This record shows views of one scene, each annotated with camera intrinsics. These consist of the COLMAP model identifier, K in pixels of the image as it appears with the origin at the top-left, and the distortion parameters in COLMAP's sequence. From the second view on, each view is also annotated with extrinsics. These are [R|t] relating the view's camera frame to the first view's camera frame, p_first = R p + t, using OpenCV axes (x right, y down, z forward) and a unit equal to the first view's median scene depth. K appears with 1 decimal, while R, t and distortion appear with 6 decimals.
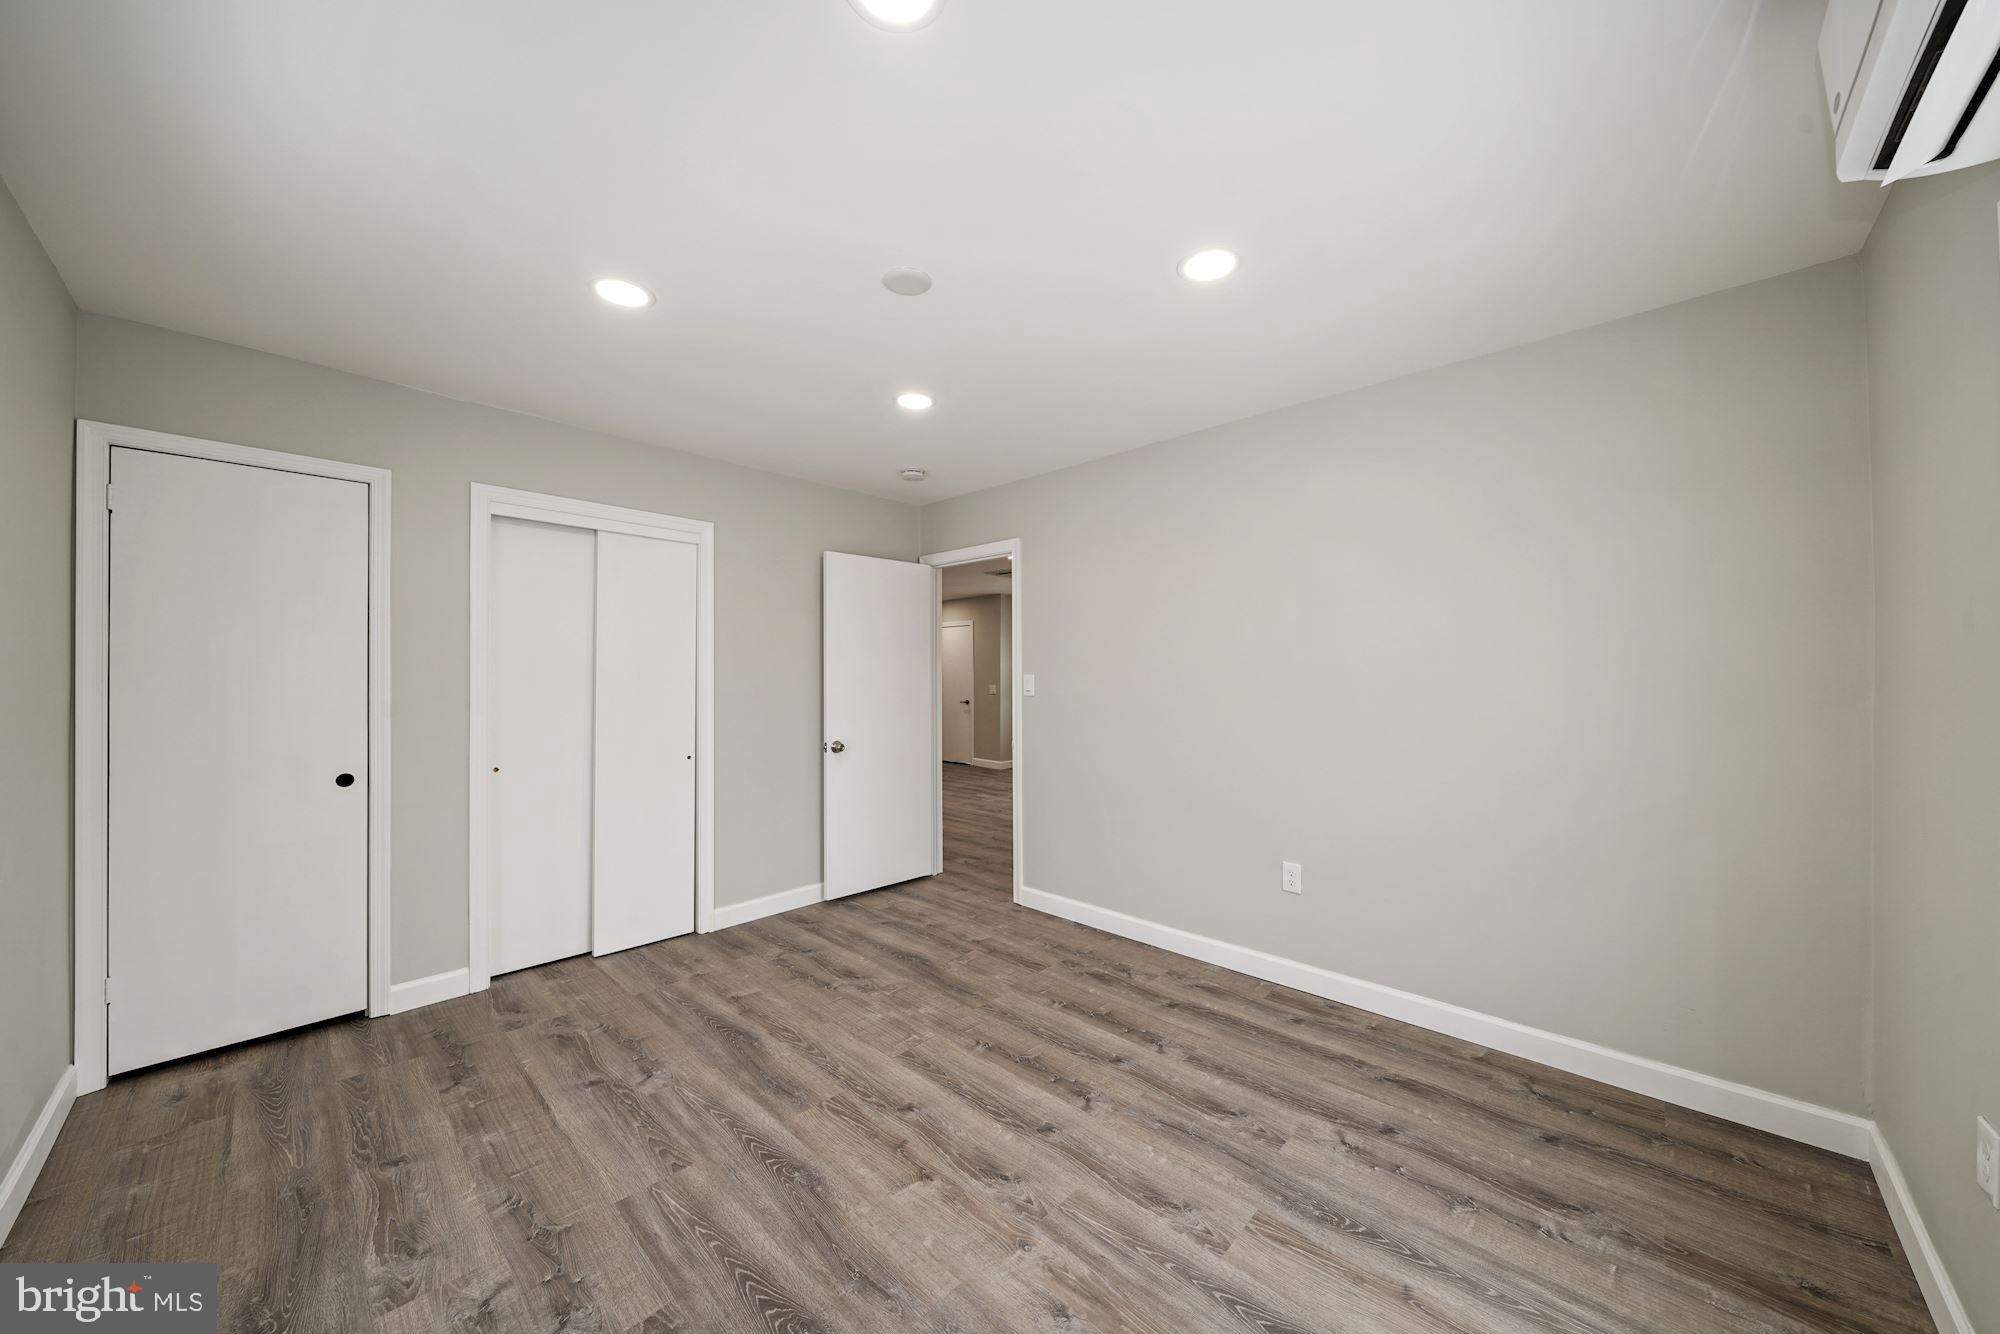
lens RADIAL K [[691.2, 0, 999.5], [0, 691.2, 678.2], [0, 0, 1]] dist [-0.006308, 0.000290]
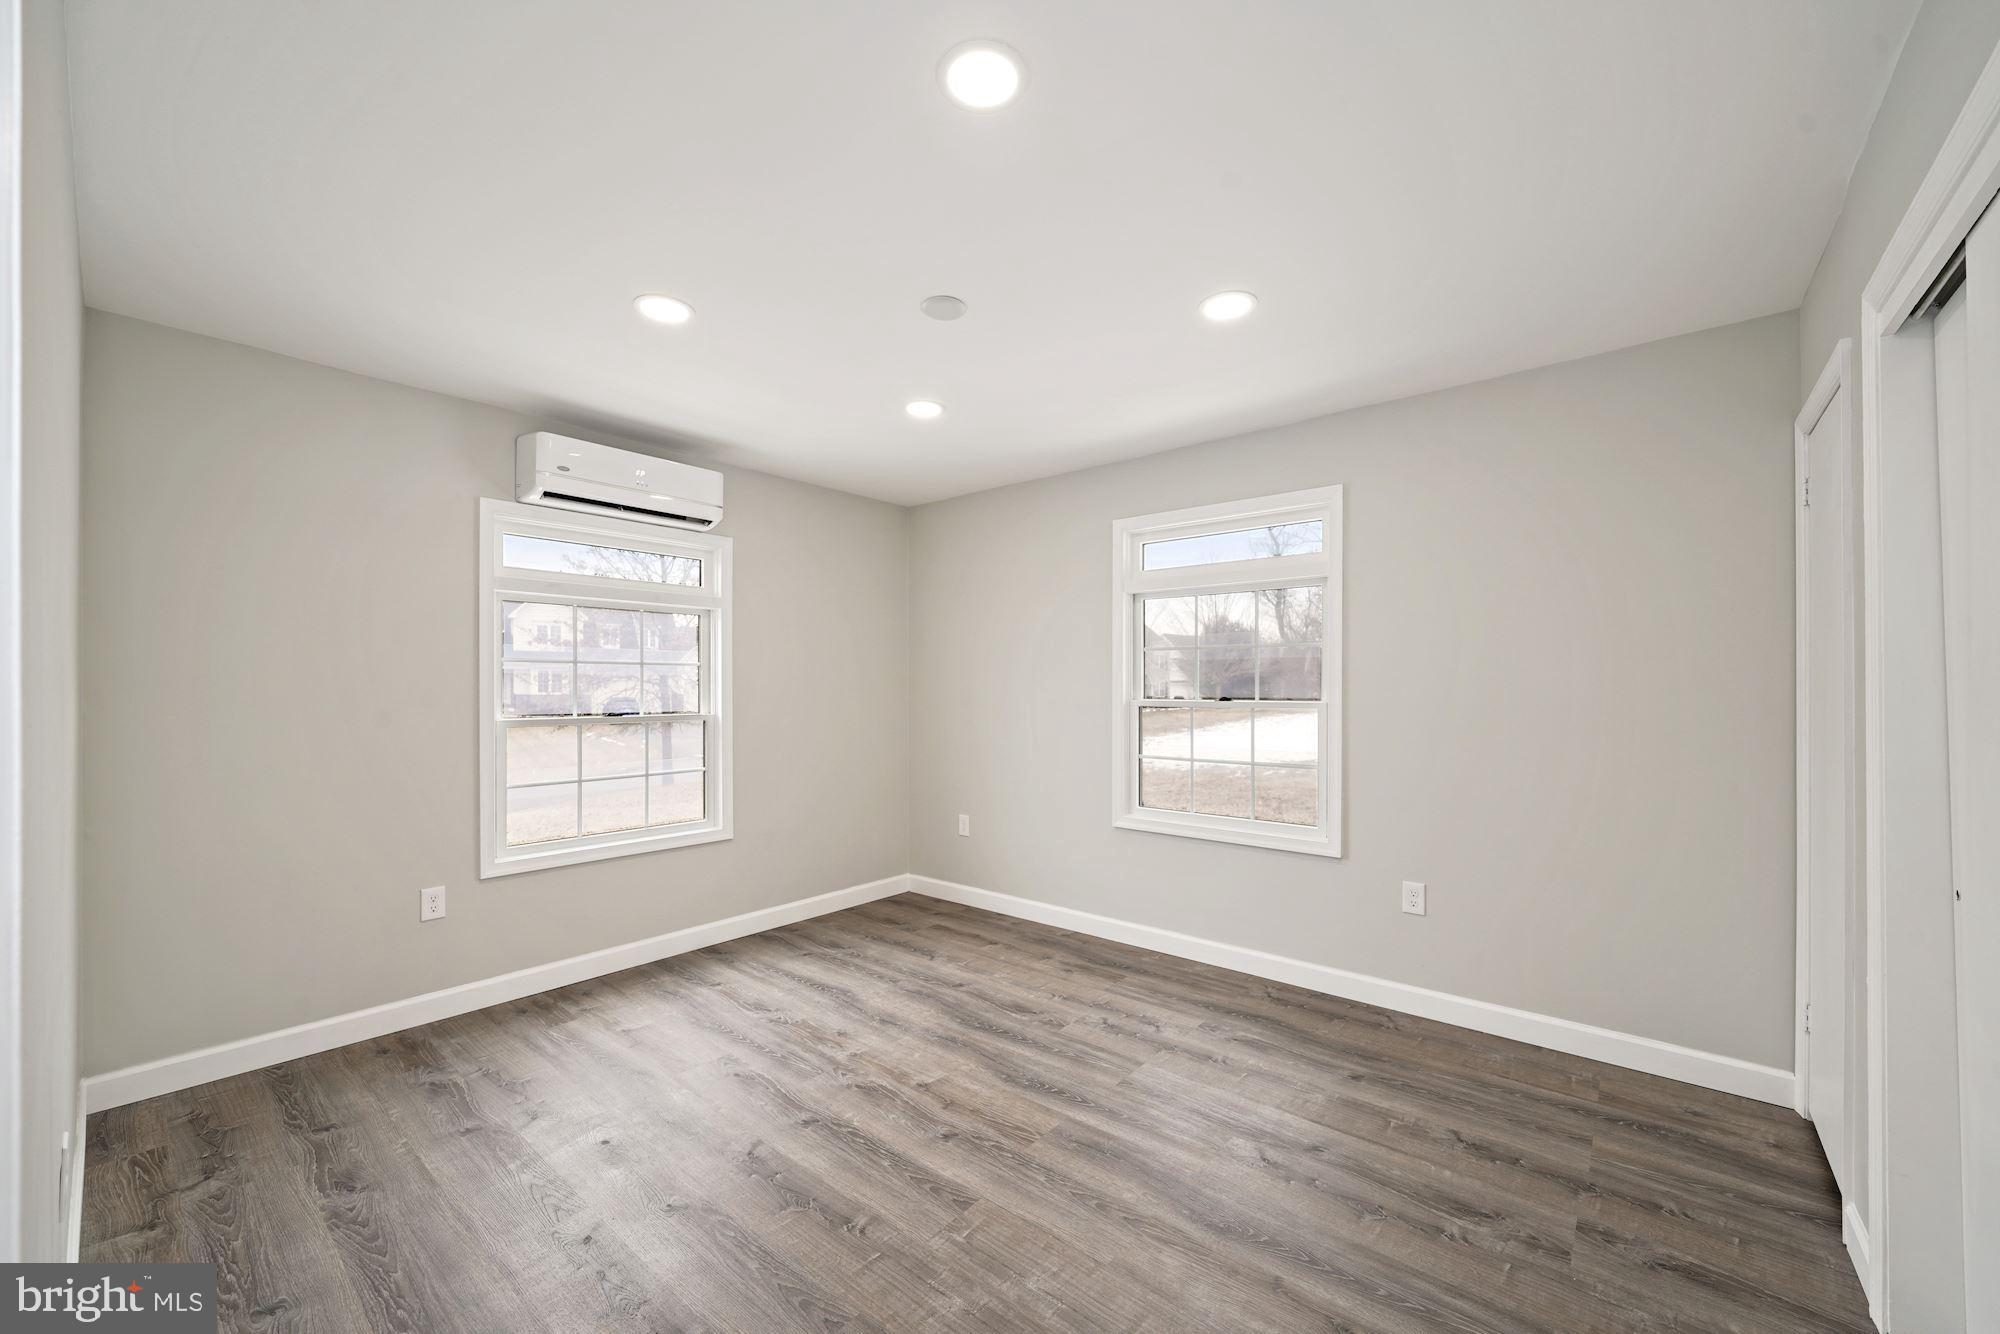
lens RADIAL K [[751.0, 0, 997.8], [0, 751.0, 669.8], [0, 0, 1]] dist [-0.001983, -0.000057]
pose [[-0.998283, -0.000115, -0.058578, -0.148633], [0.001104, 0.999784, -0.020776, -0.000854], [0.058568, -0.020805, -0.998067, 2.166677]]
